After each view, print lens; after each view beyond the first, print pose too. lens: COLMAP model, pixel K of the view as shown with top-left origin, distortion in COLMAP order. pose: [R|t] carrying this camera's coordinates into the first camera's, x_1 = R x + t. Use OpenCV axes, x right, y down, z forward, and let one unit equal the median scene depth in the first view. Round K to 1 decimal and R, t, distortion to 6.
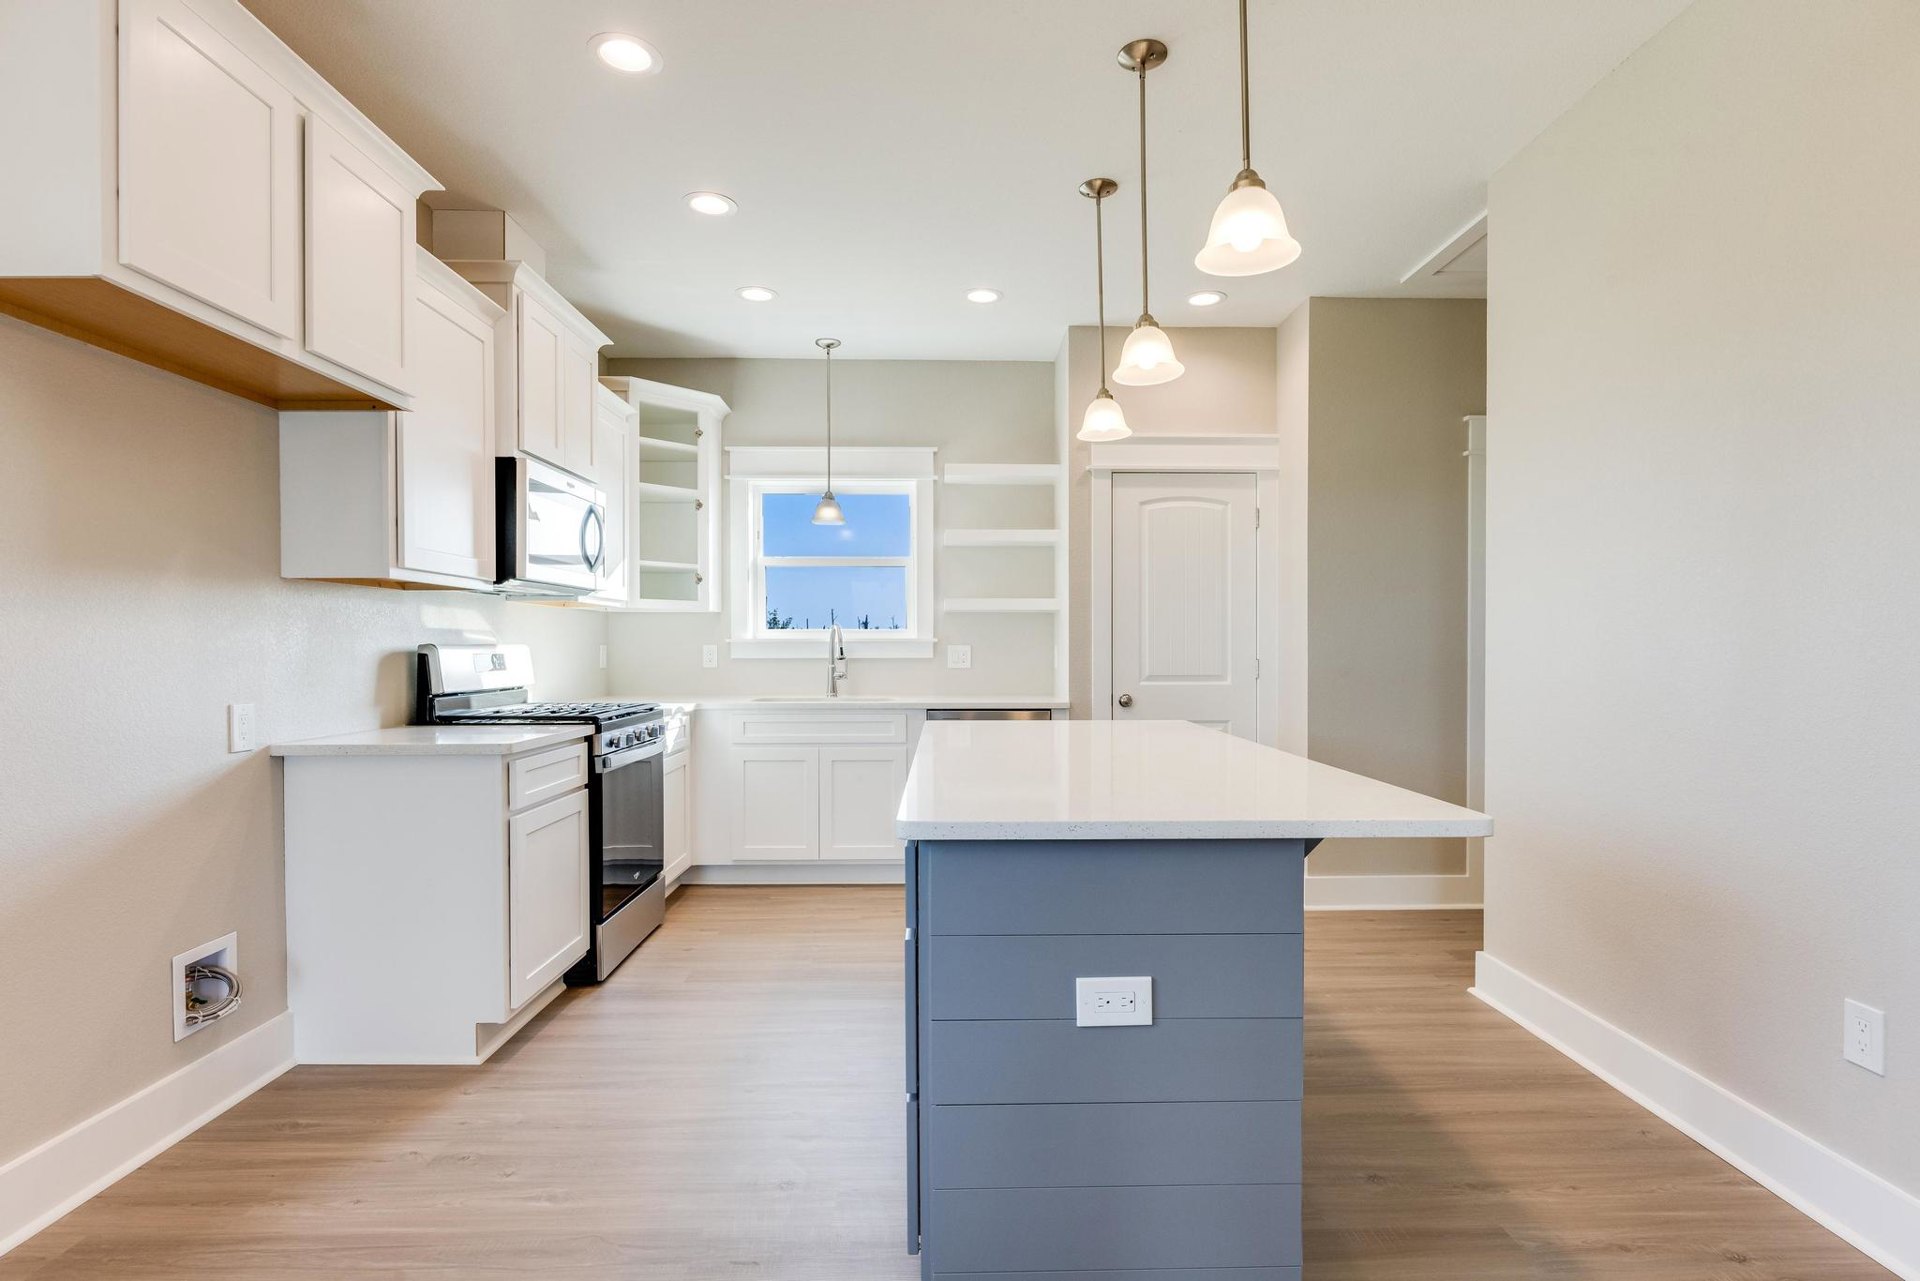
lens RADIAL K [[954.4, 0, 960.0], [0, 954.4, 640.5], [0, 0, 1]] dist [-0.001383, -0.000204]
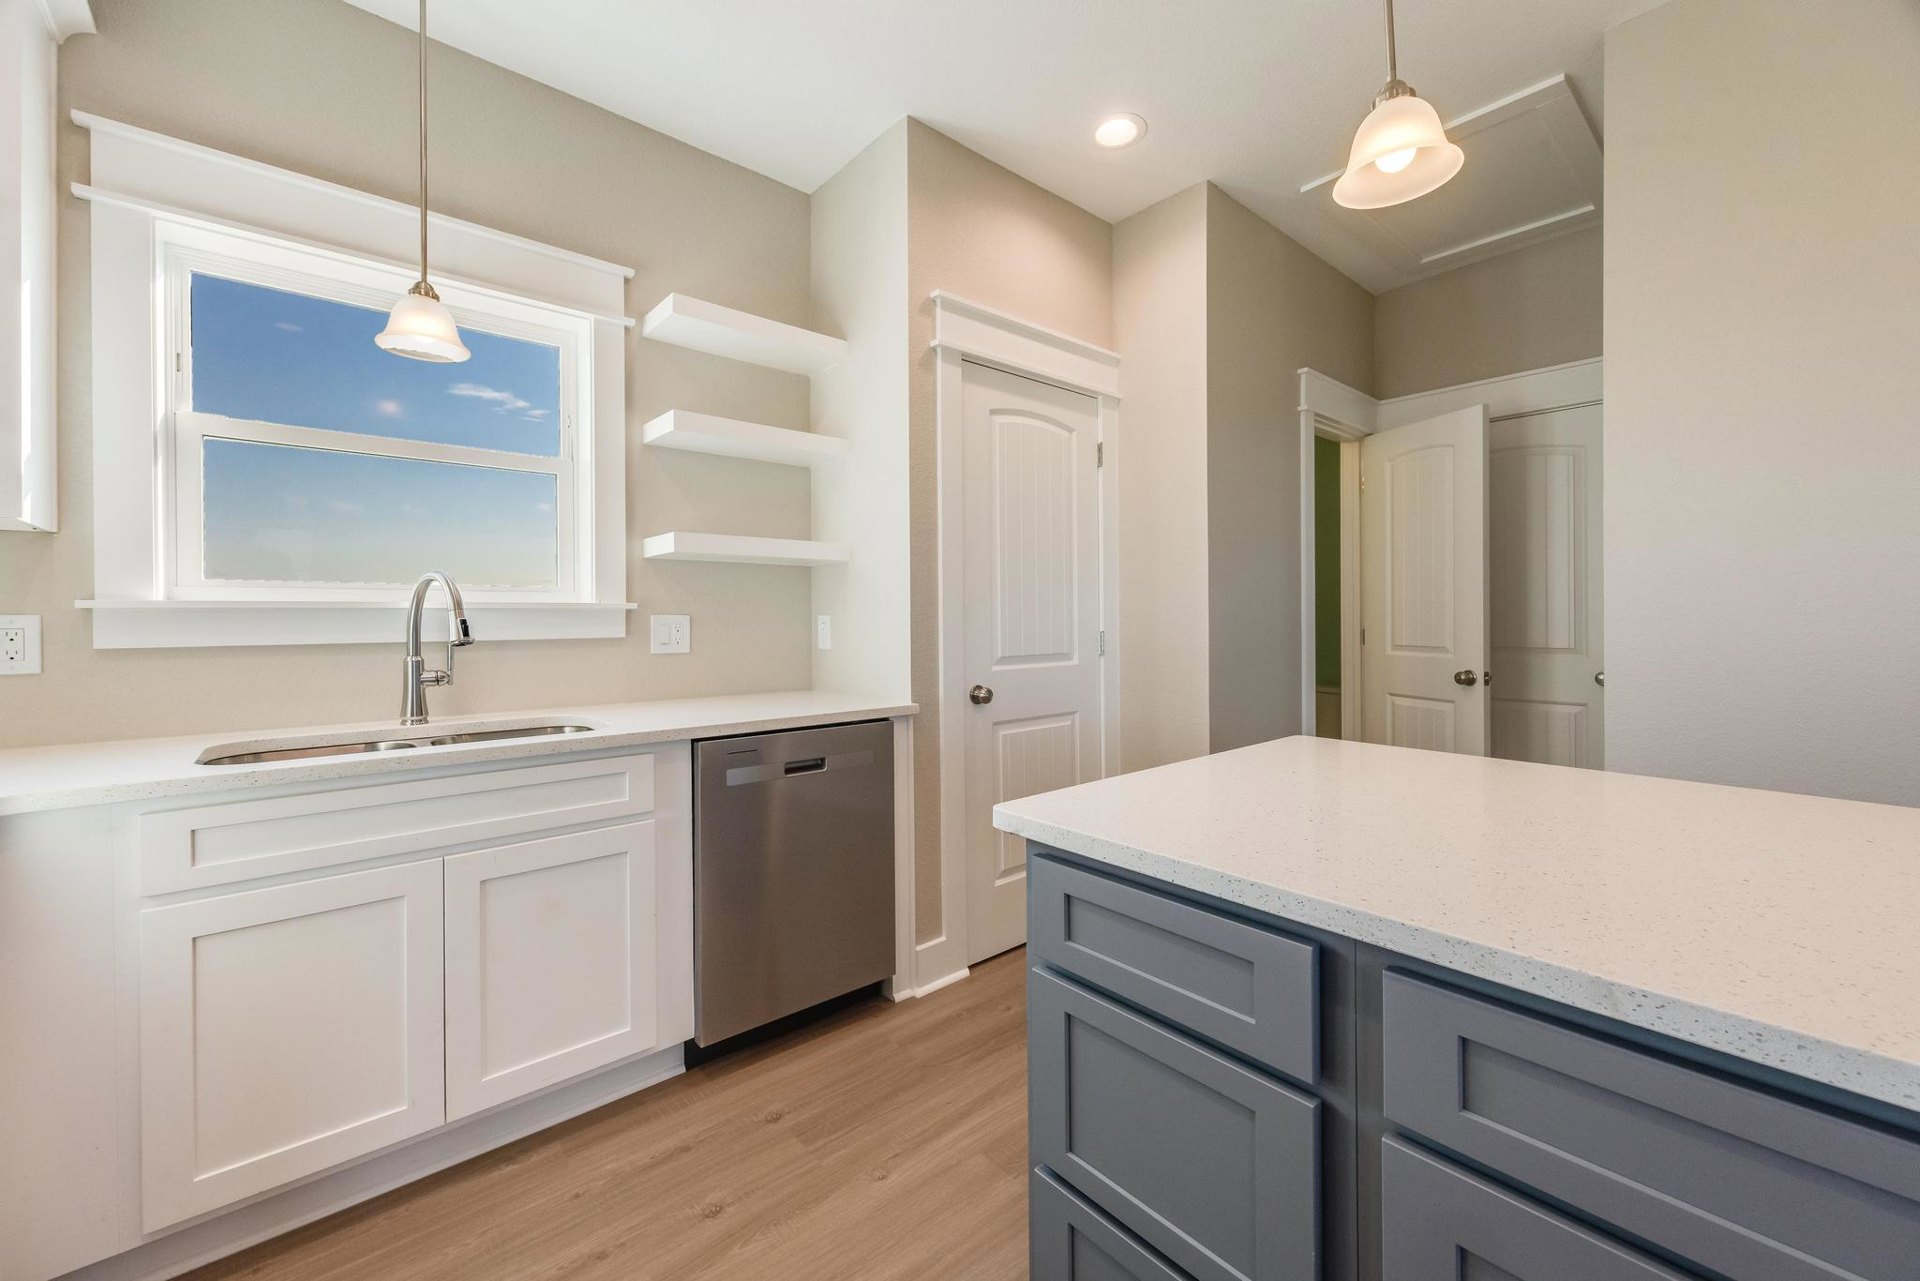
lens RADIAL K [[752.2, 0, 957.6], [0, 752.2, 617.3], [0, 0, 1]] dist [-0.002228, -0.000454]
pose [[0.768868, -0.002343, 0.639403, -0.164790], [0.001744, 0.999997, 0.001568, 0.005899], [-0.639405, -0.000090, 0.768870, 0.535193]]
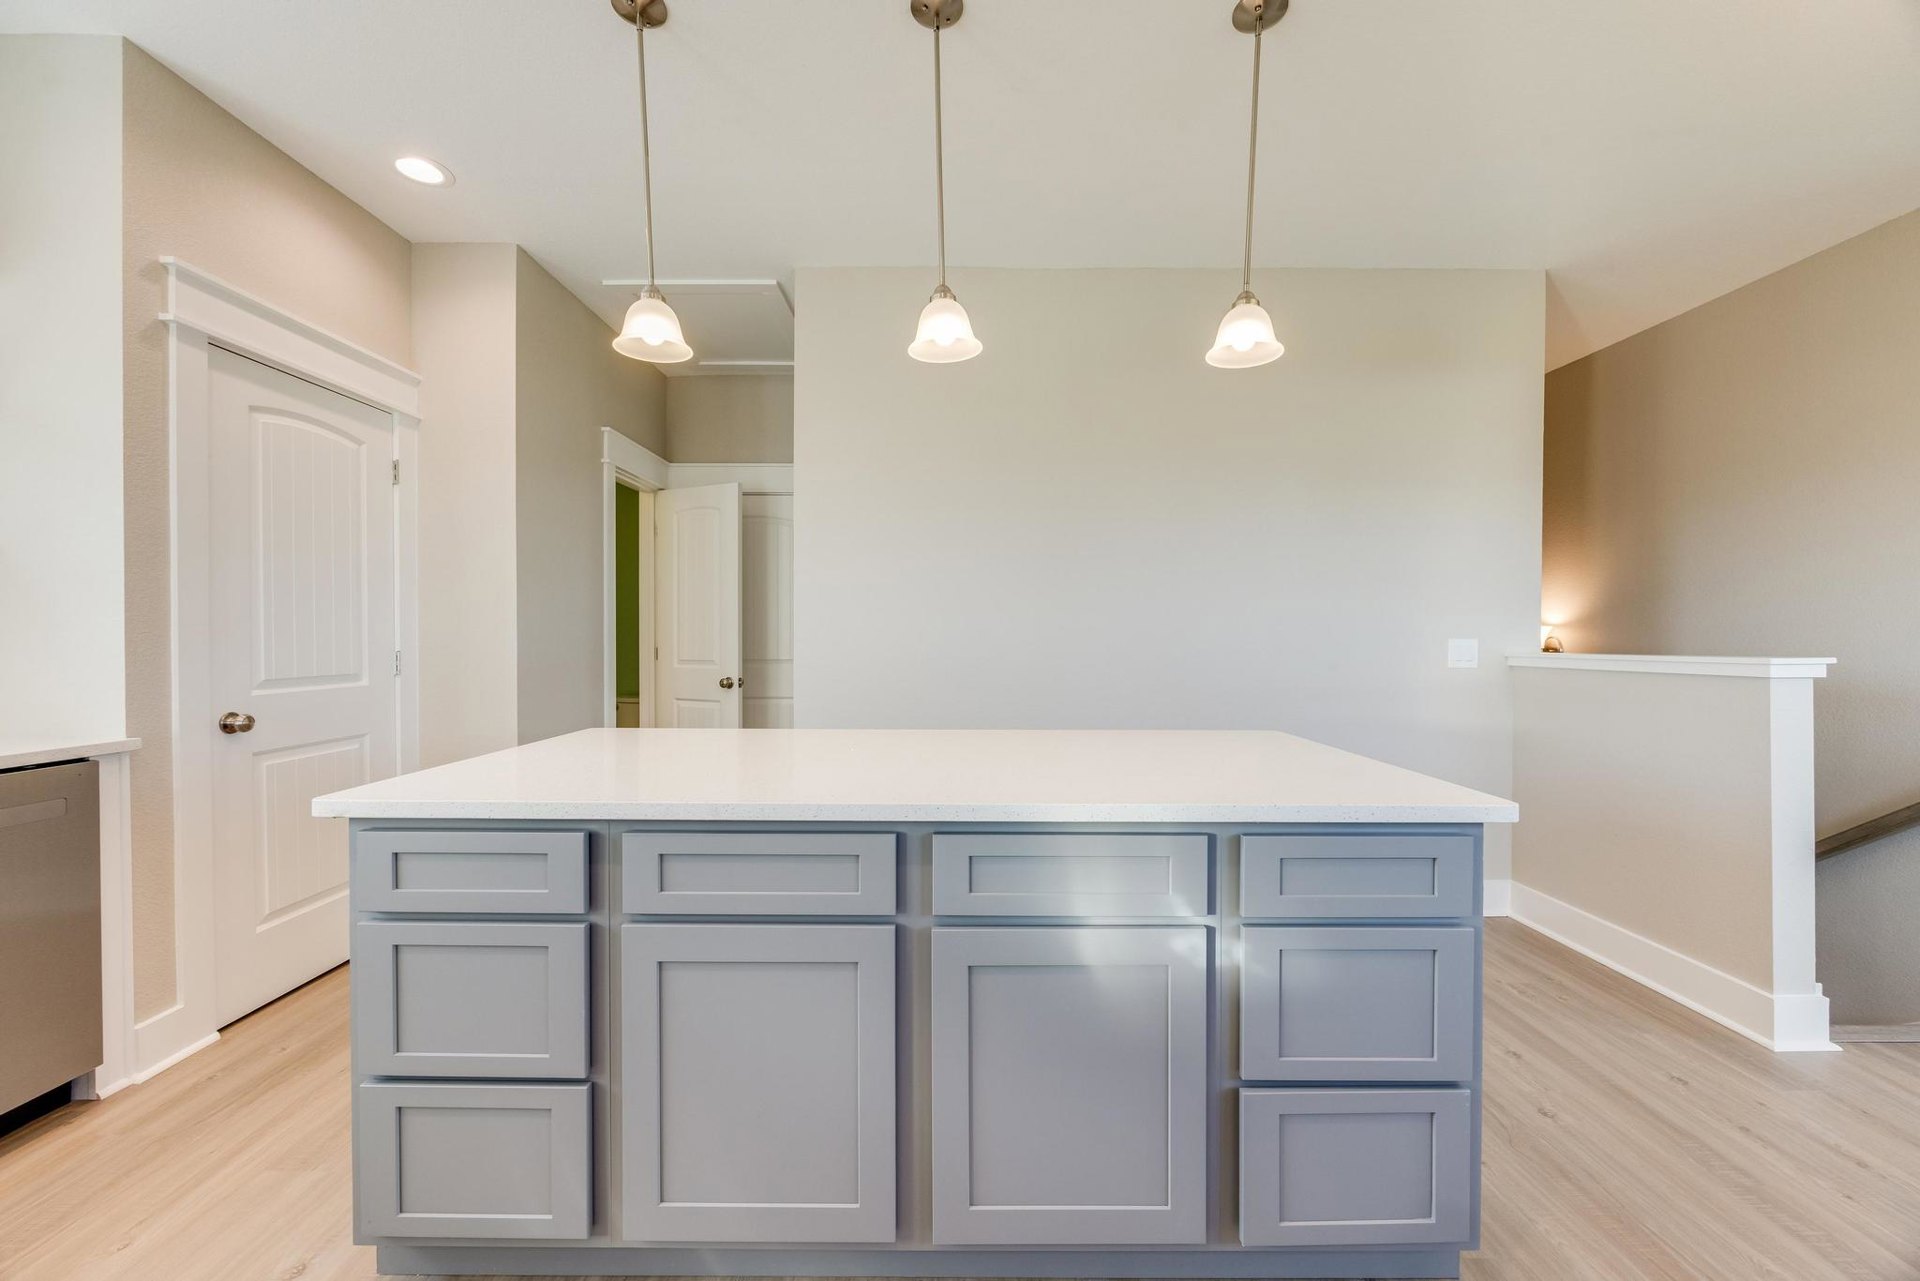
lens RADIAL K [[747.2, 0, 960.0], [0, 747.2, 640.5], [0, 0, 1]] dist [-0.000405, -0.000370]
pose [[0.019816, -0.004262, 0.999795, -0.267151], [-0.002840, 0.999987, 0.004320, 0.006115], [-0.999800, -0.002925, 0.019804, 0.471372]]
